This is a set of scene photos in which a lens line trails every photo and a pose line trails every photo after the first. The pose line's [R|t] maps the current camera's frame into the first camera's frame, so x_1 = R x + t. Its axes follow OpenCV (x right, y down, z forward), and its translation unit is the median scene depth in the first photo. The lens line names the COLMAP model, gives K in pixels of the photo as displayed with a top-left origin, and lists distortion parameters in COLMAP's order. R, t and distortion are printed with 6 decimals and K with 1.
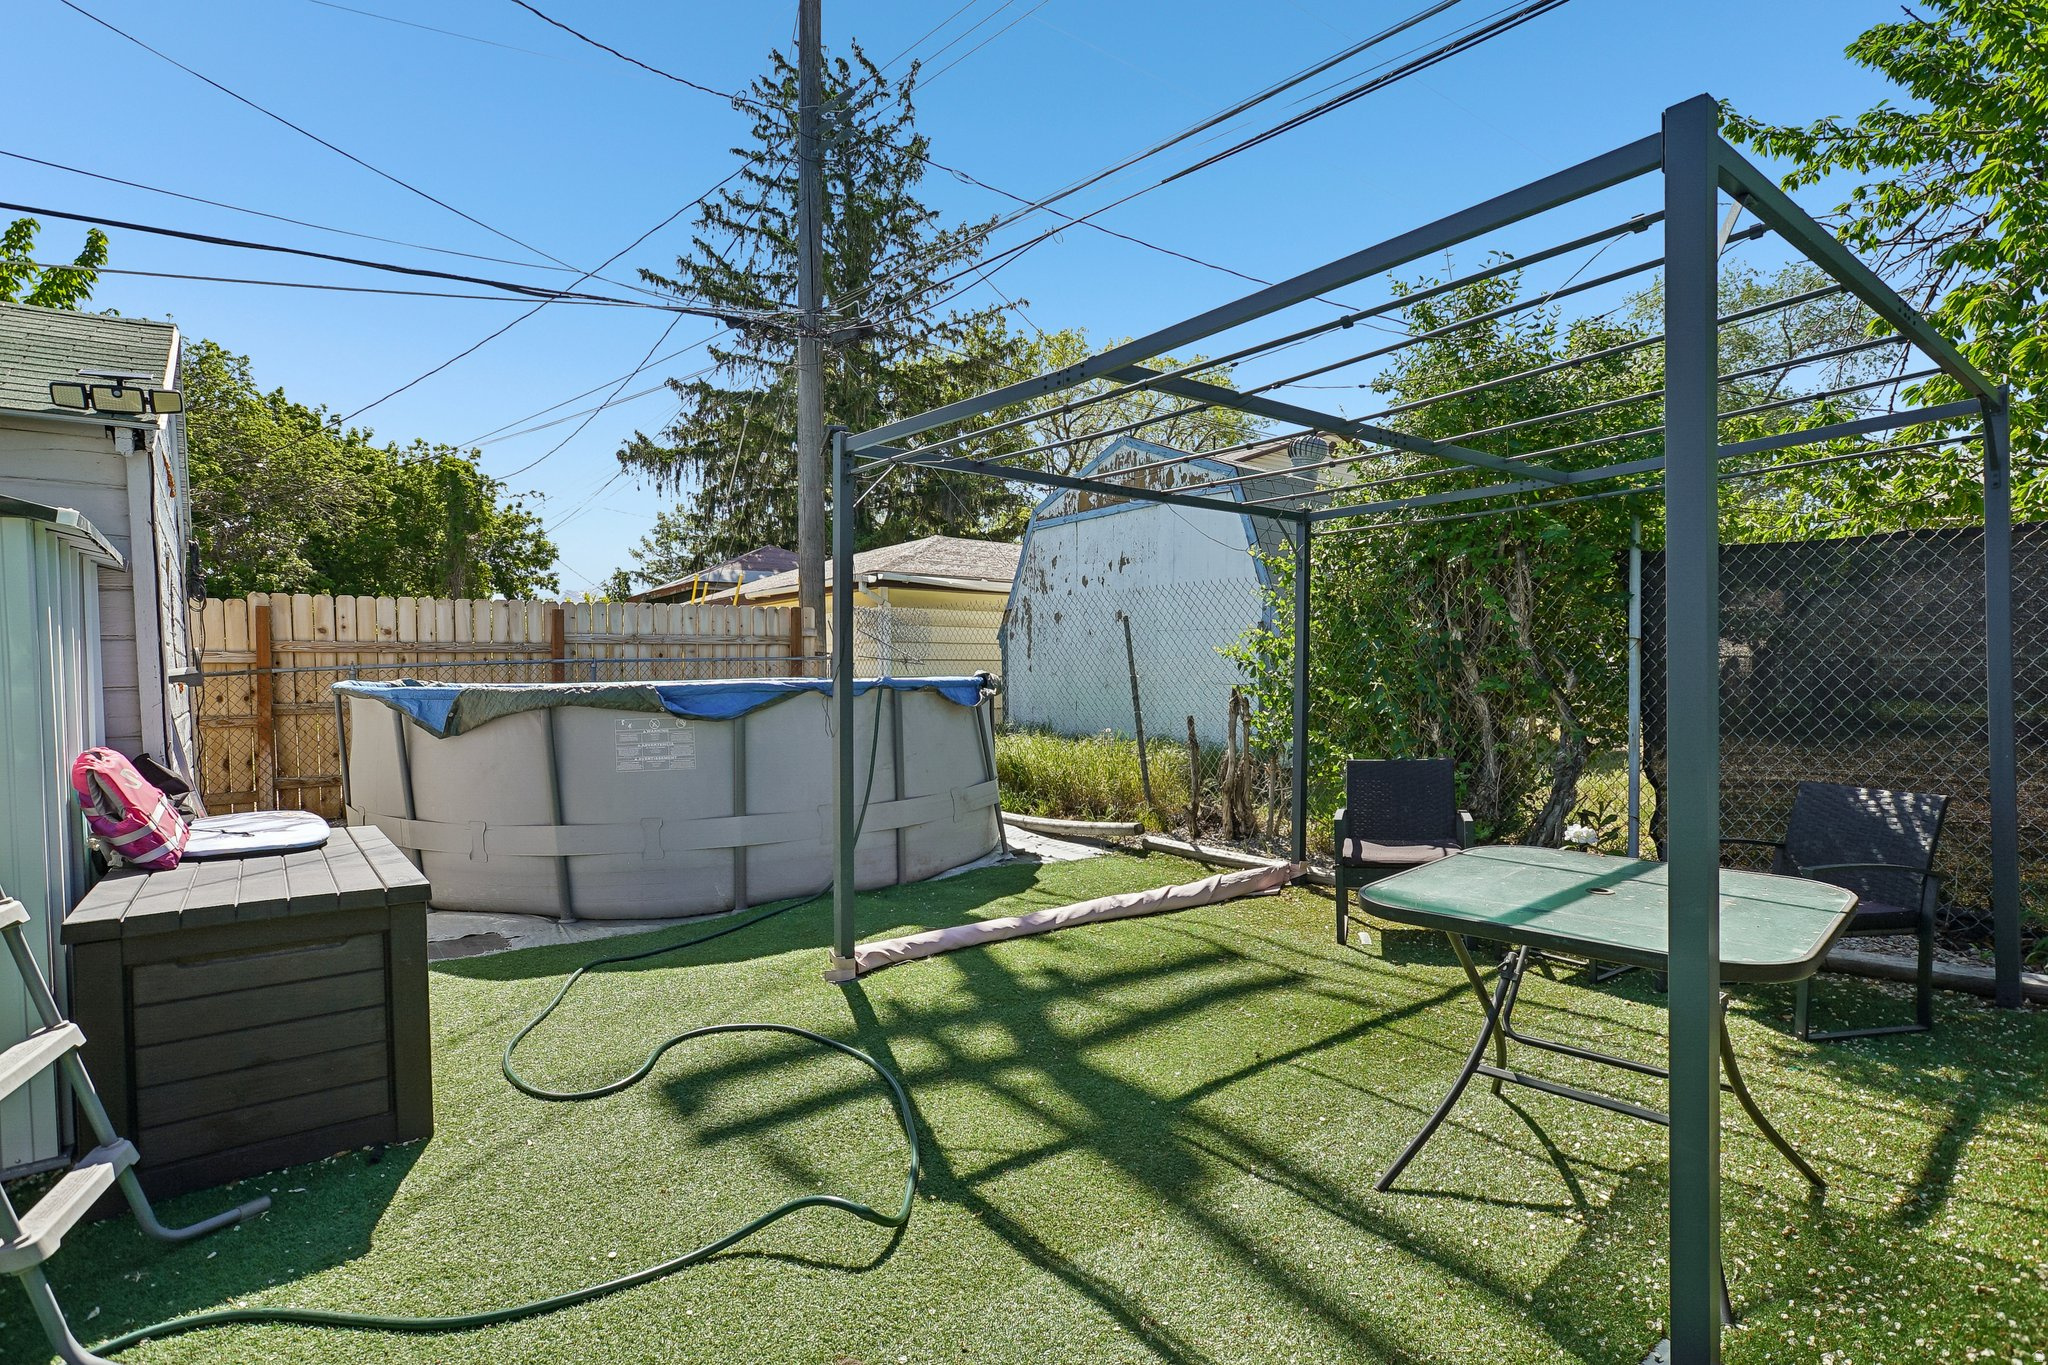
lens RADIAL K [[957.8, 0, 1039.2], [0, 957.8, 696.4], [0, 0, 1]] dist [-0.027054, 0.002604]
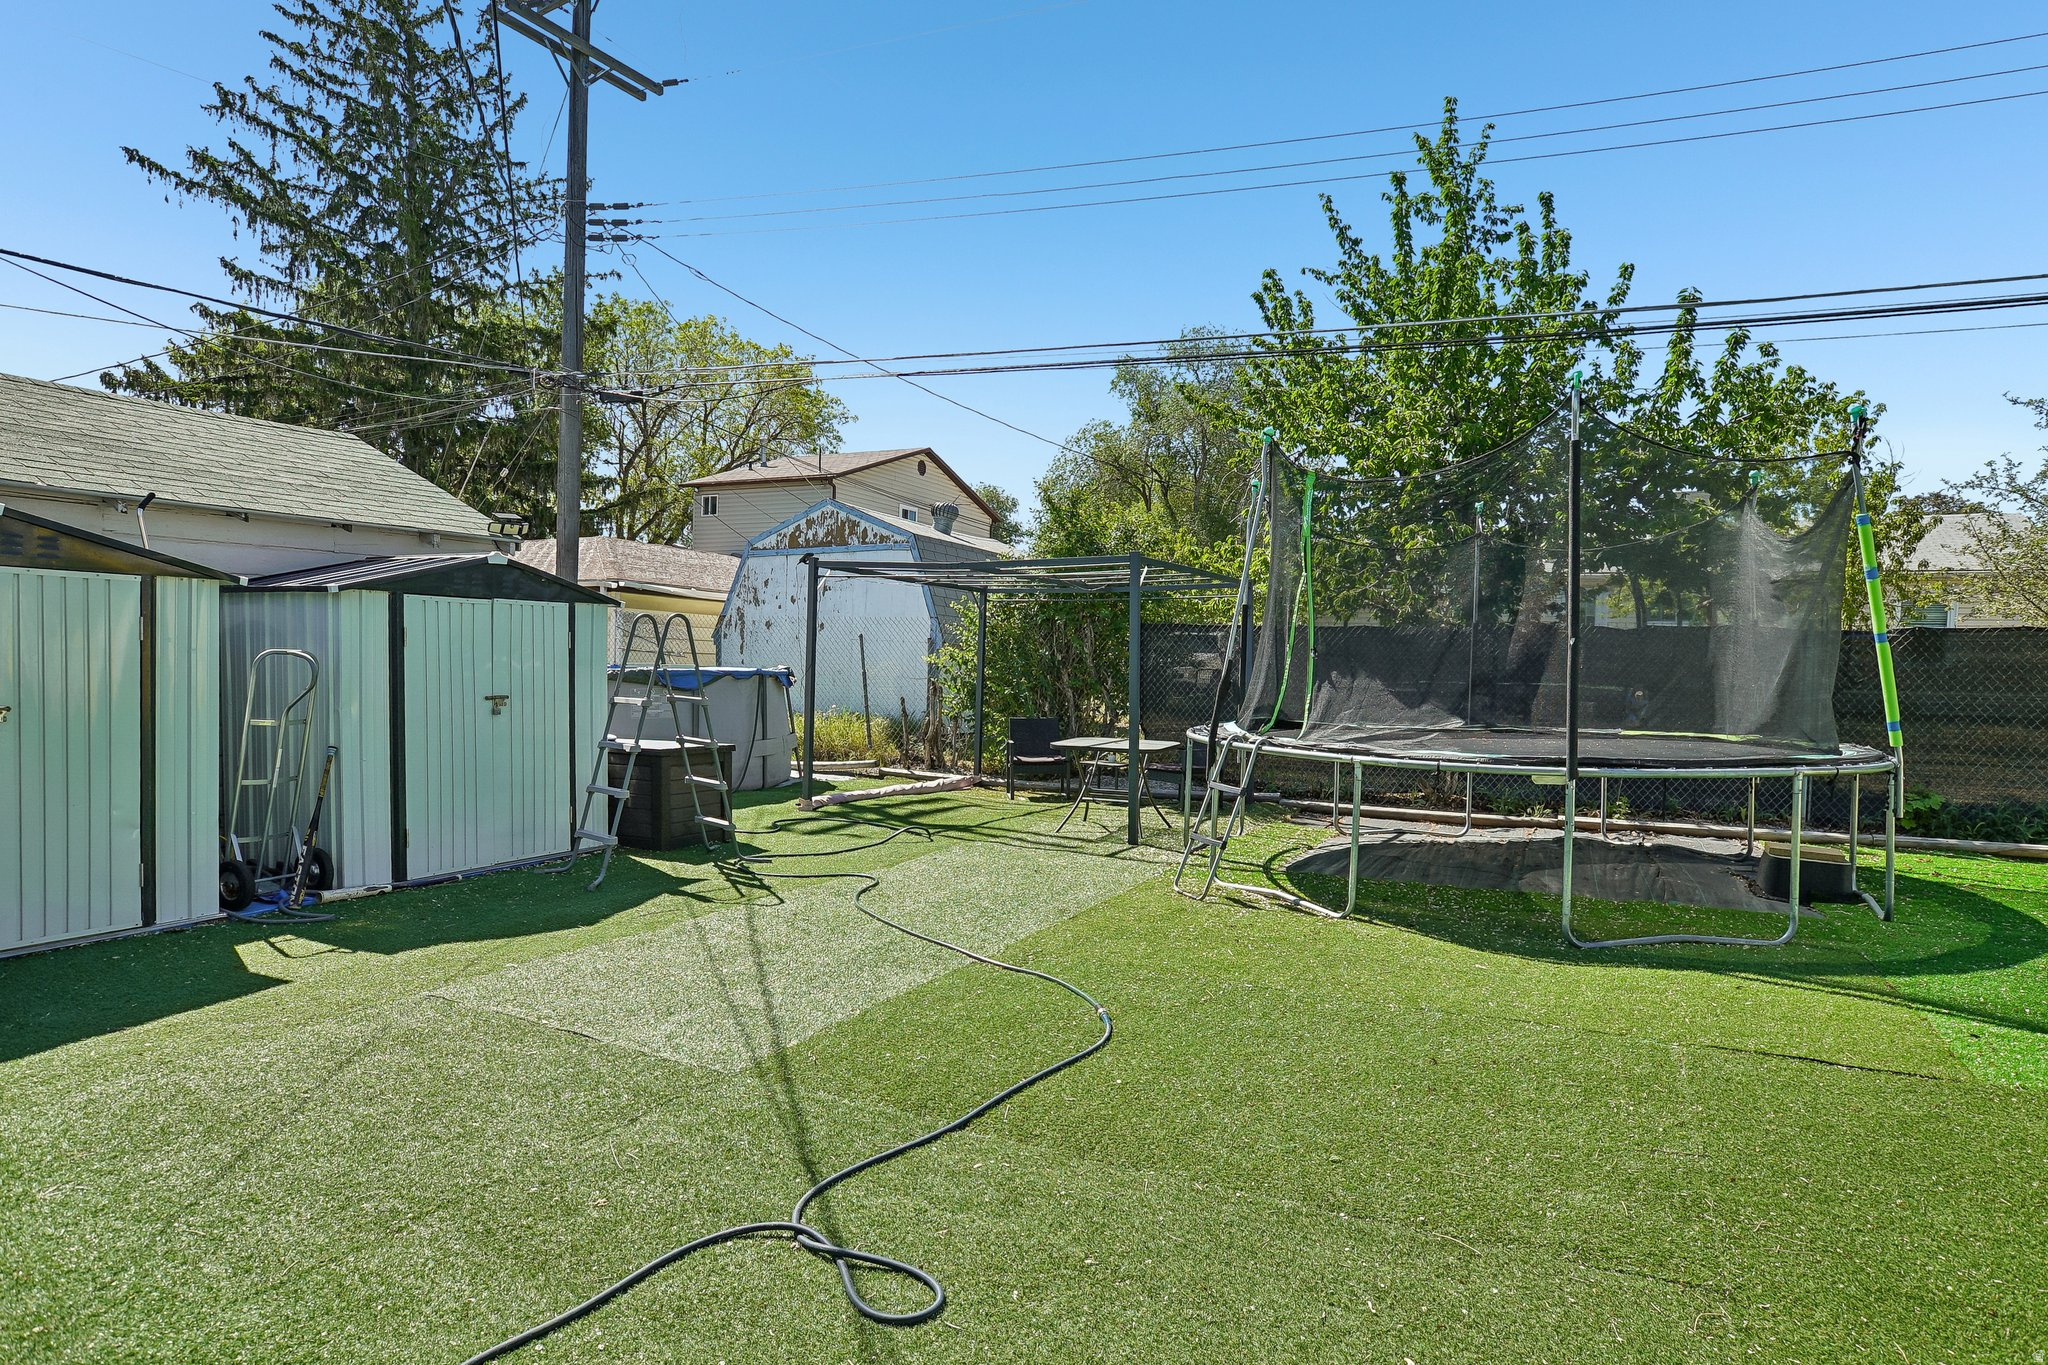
lens RADIAL K [[1127.5, 0, 1021.2], [0, 1127.5, 689.5], [0, 0, 1]] dist [0.005179, 0.001032]
pose [[0.905501, 0.030395, 0.423255, -0.135209], [-0.027713, 0.999538, -0.012491, 0.007344], [-0.423439, -0.000419, 0.905925, -0.237699]]
